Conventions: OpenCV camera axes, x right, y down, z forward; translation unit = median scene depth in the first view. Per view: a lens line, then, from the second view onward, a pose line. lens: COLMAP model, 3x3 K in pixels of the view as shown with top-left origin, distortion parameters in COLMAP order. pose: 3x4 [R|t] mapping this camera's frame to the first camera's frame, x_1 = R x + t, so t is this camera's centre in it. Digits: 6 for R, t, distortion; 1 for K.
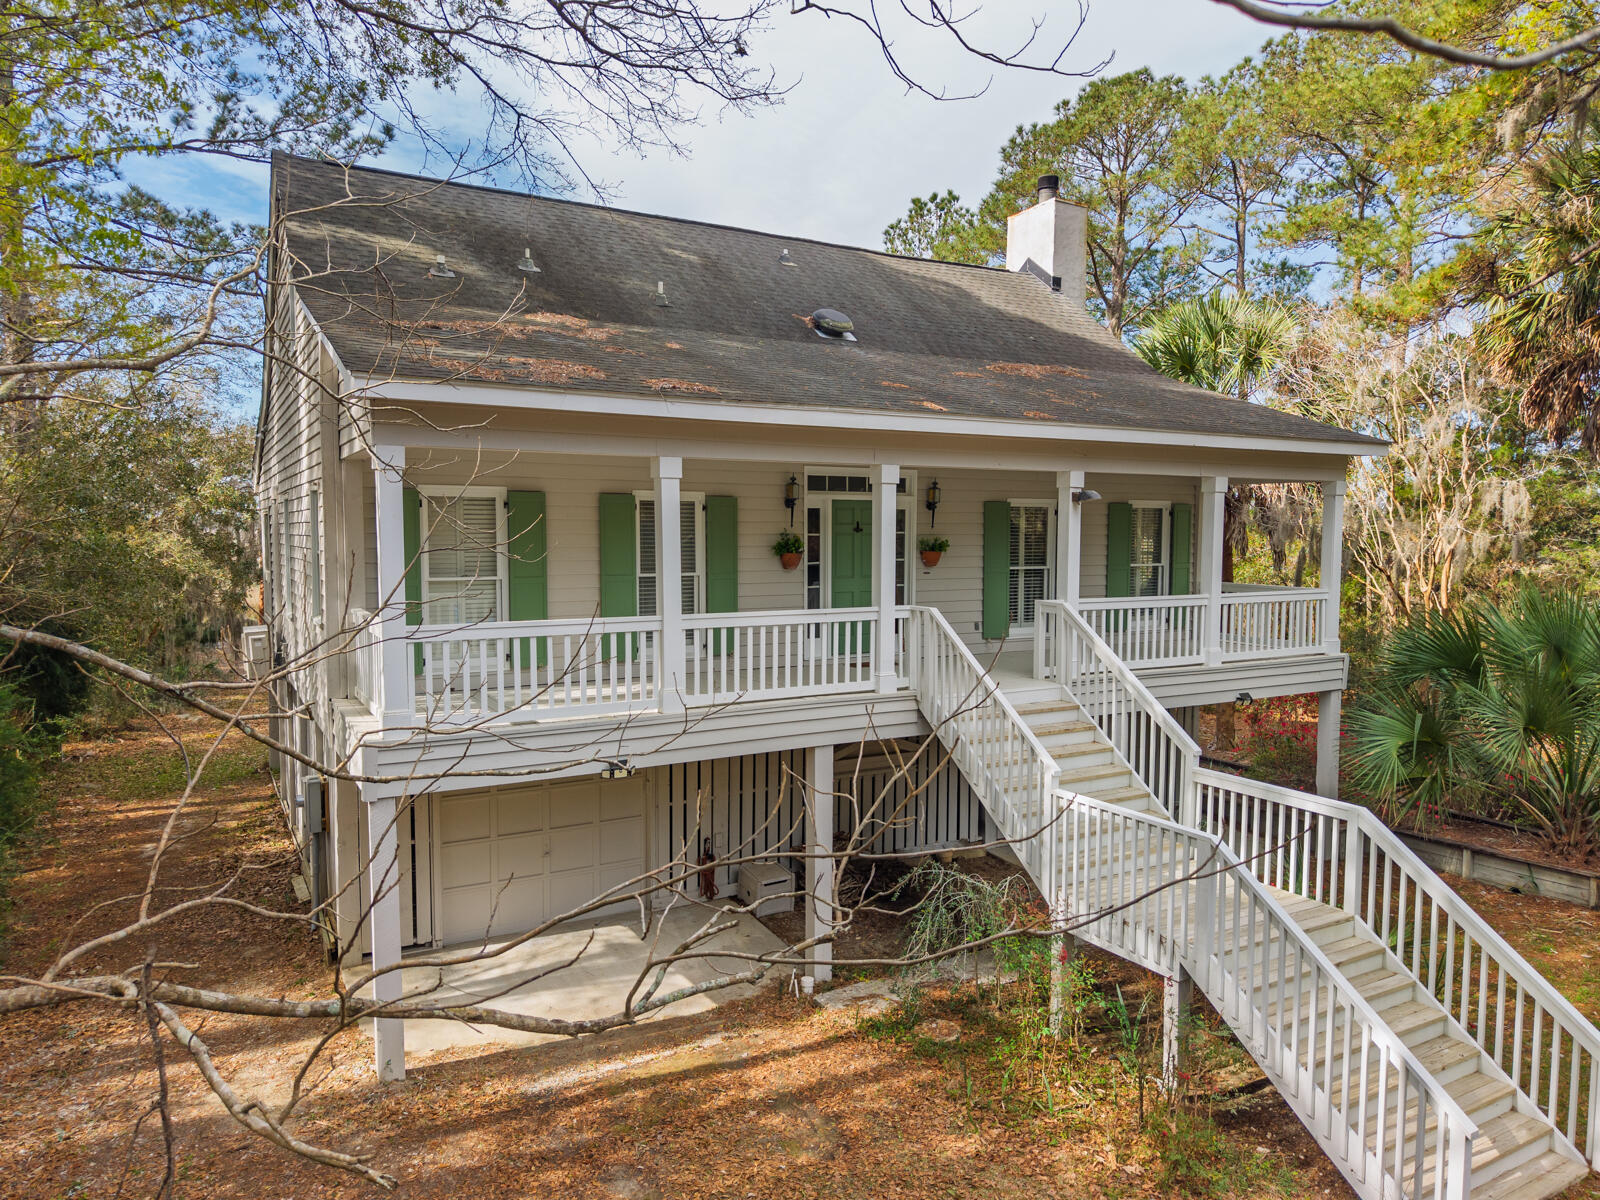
lens RADIAL K [[1083.5, 0, 800.0], [0, 1083.5, 600.0], [0, 0, 1]] dist [0.012873, -0.009311]
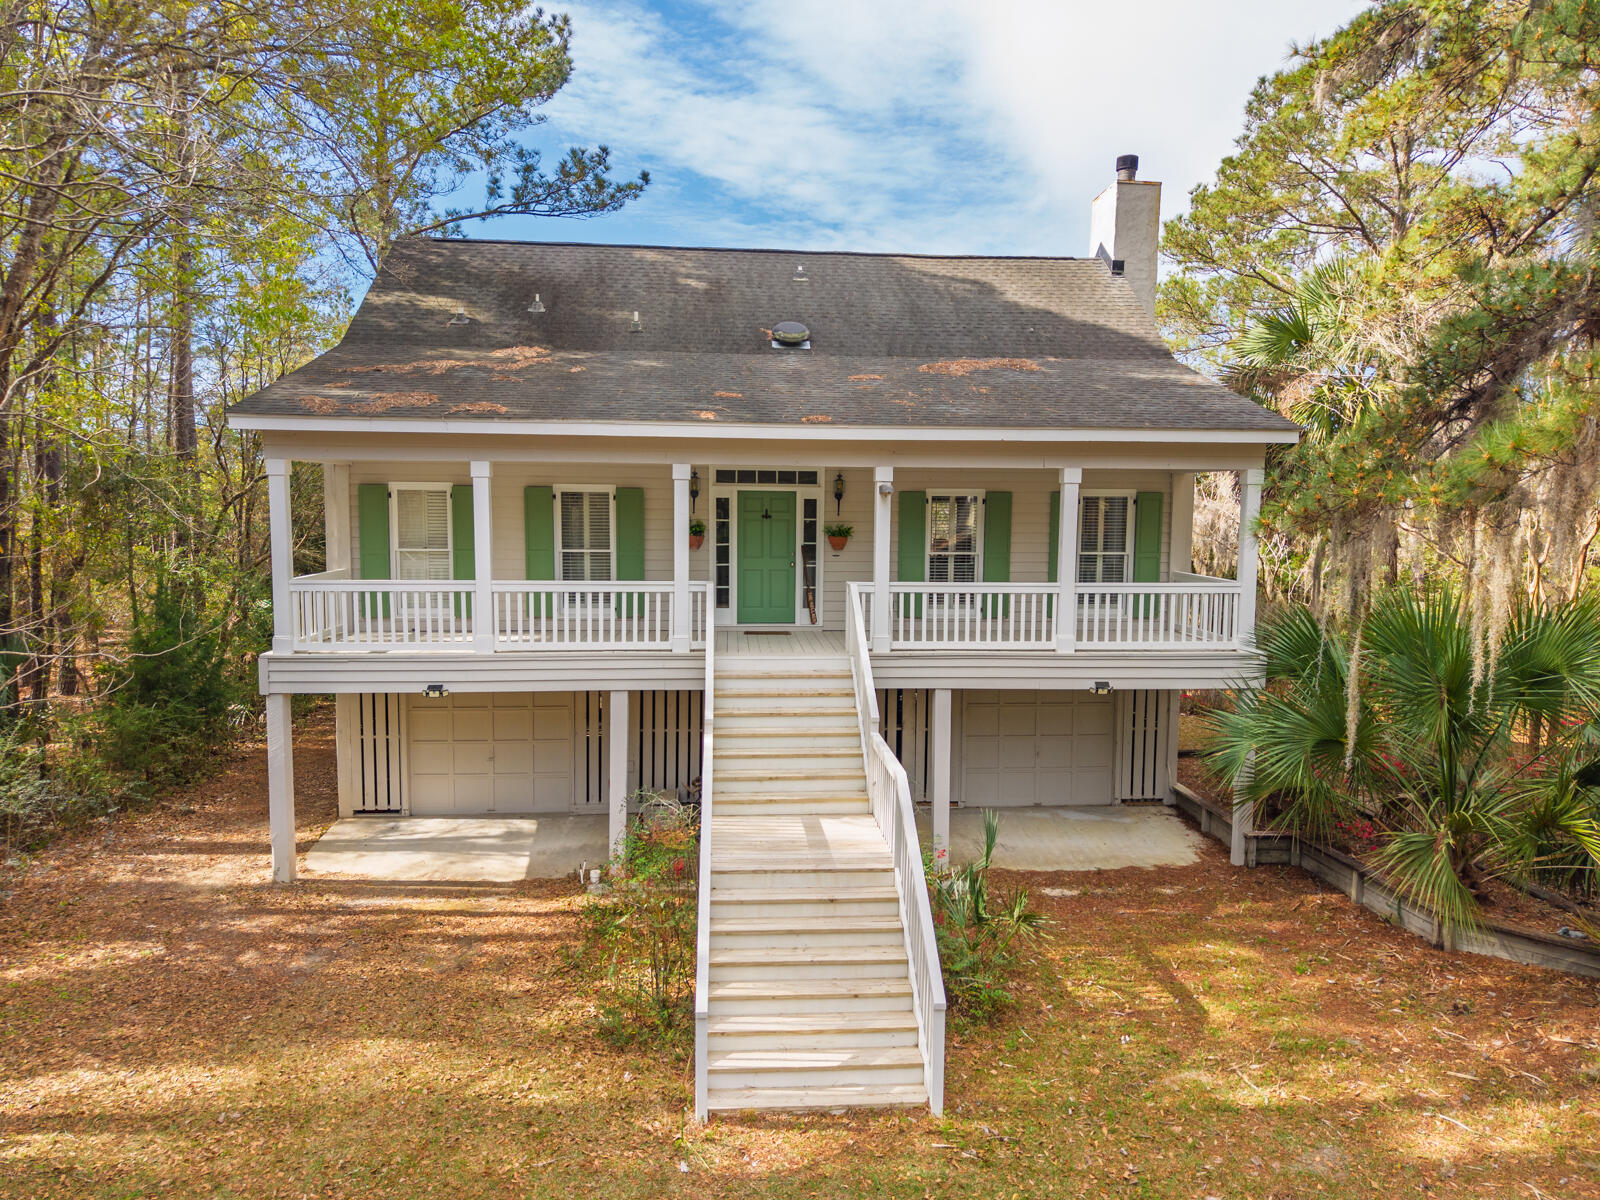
lens RADIAL K [[1083.5, 0, 800.0], [0, 1083.5, 600.0], [0, 0, 1]] dist [0.012873, -0.009311]
pose [[0.901968, 0.044234, -0.429531, 0.700097], [-0.034781, 0.998949, 0.029836, -0.013919], [0.430400, -0.011972, 0.902559, -0.033345]]
